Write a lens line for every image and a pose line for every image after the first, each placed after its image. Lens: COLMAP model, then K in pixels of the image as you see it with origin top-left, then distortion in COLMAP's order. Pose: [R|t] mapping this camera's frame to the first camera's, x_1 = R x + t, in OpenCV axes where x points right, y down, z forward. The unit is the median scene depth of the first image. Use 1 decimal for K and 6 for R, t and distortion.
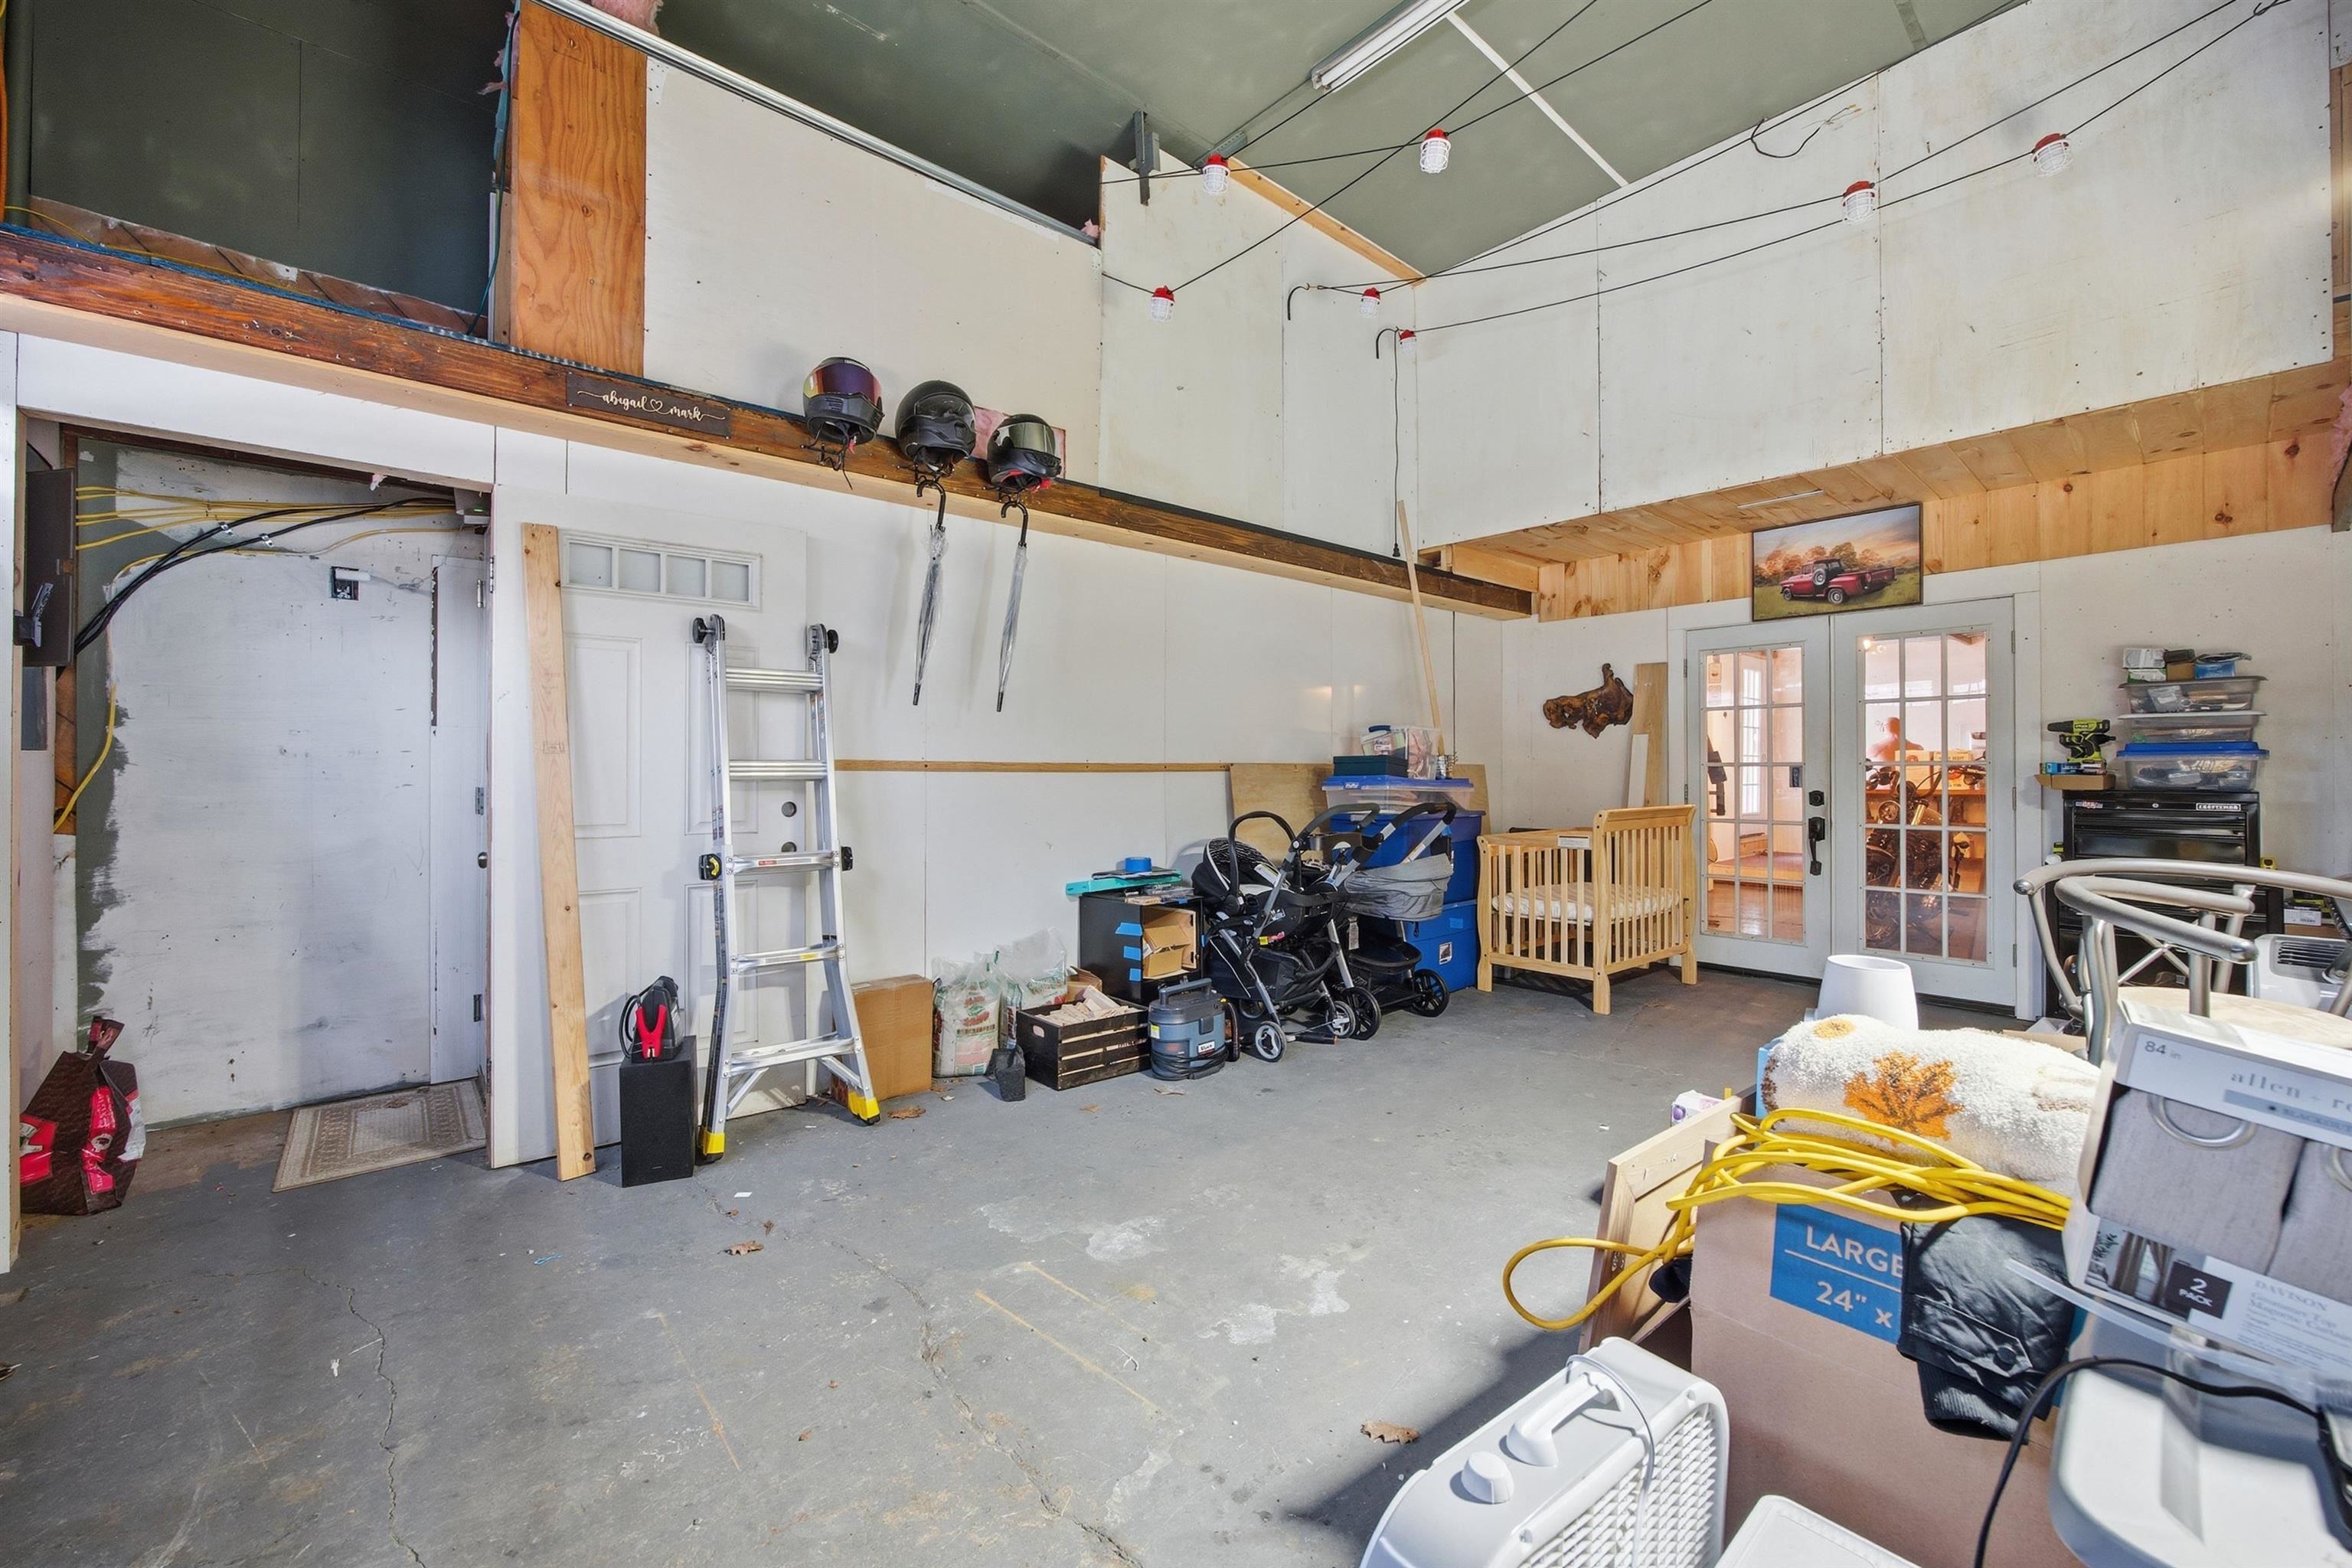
lens RADIAL K [[918.5, 0, 1166.6], [0, 918.5, 773.7], [0, 0, 1]] dist [-0.012386, 0.002441]
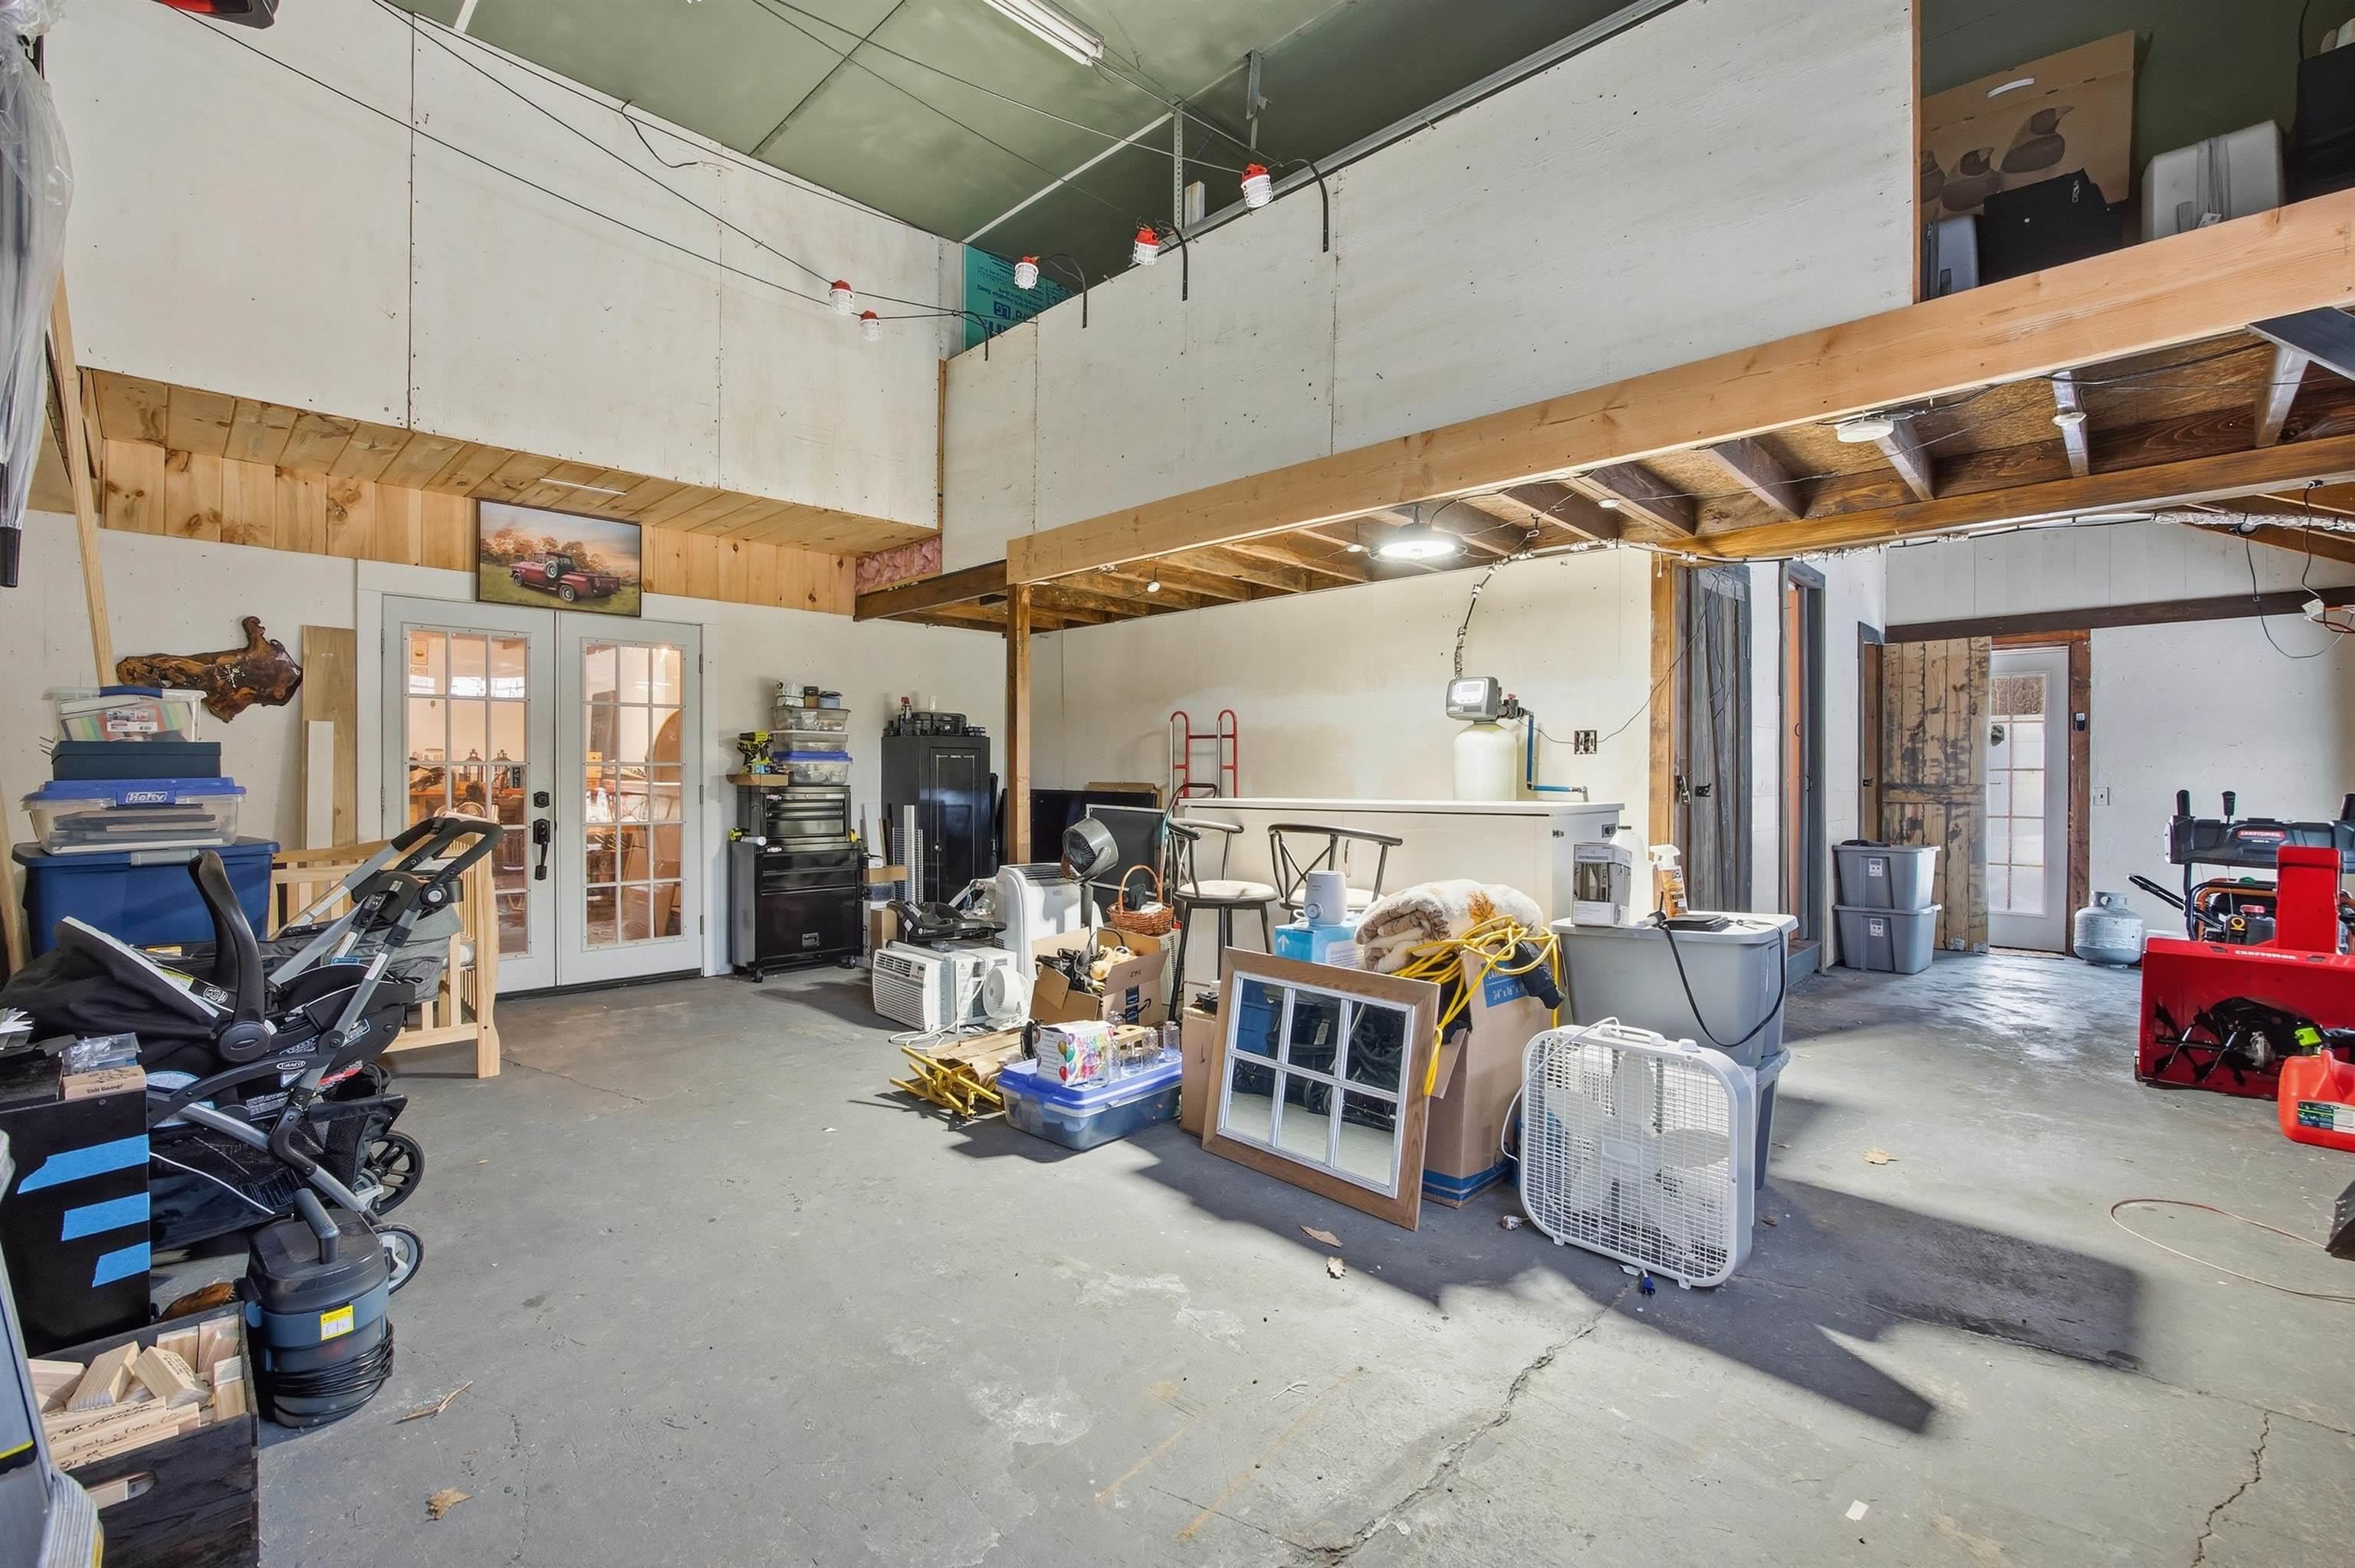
lens RADIAL K [[1038.2, 0, 1130.5], [0, 1038.2, 780.3], [0, 0, 1]] dist [-0.020206, 0.000043]
pose [[-0.062927, -0.005846, 0.998001, -0.403928], [0.001945, 0.999980, 0.005980, 0.001258], [-0.998016, 0.002318, -0.062914, 0.456464]]
